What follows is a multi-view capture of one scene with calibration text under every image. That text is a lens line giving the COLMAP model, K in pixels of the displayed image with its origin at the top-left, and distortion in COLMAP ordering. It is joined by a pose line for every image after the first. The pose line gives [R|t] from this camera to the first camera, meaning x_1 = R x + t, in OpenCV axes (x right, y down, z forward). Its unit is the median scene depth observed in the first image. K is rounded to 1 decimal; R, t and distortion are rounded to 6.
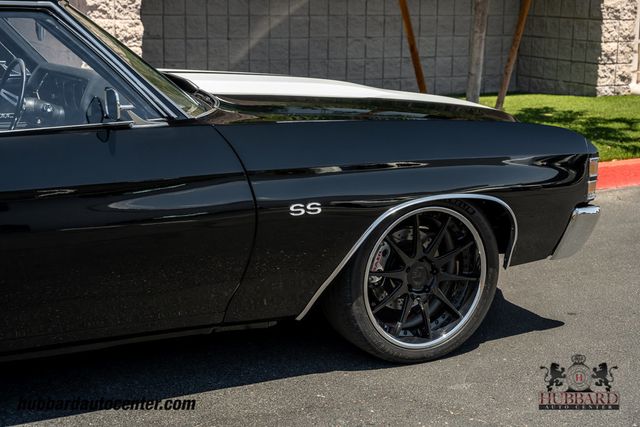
lens RADIAL K [[1073.9, 0, 320.5], [0, 1073.9, 216.0], [0, 0, 1]] dist [0.013522, 0.000000]
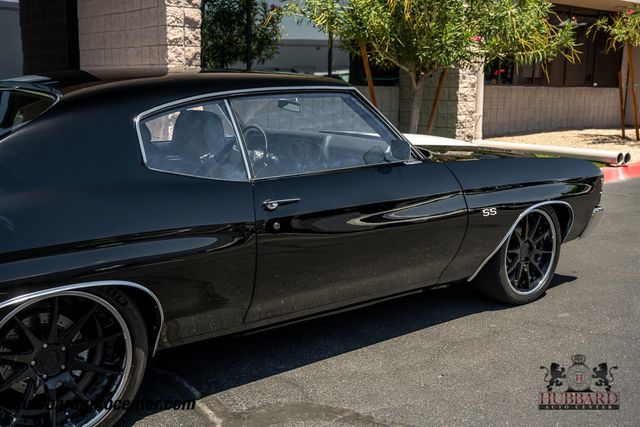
lens RADIAL K [[706.4, 0, 320.1], [0, 706.4, 214.3], [0, 0, 1]] dist [0.002877, 0.000000]
pose [[0.980090, -0.039878, 0.194506, -0.405471], [0.045121, 0.998726, -0.022599, 0.008441], [-0.193357, 0.030926, 0.980641, -0.008426]]
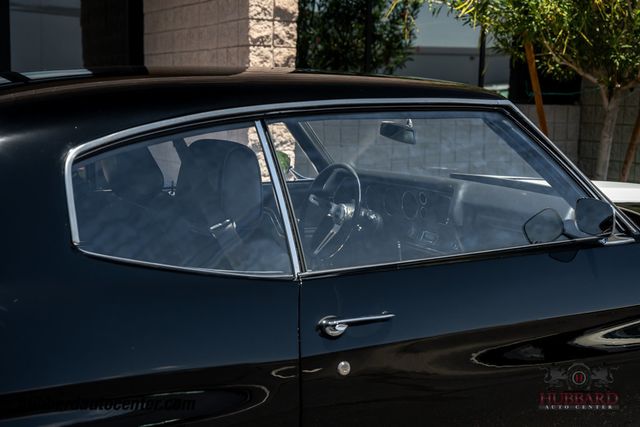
lens RADIAL K [[871.8, 0, 321.7], [0, 871.8, 212.7], [0, 0, 1]] dist [0.005309, 0.000000]
pose [[0.999599, -0.001583, 0.028255, -0.334365], [0.003958, 0.996441, -0.084204, -0.039689], [-0.028021, 0.084282, 0.996048, 0.246123]]
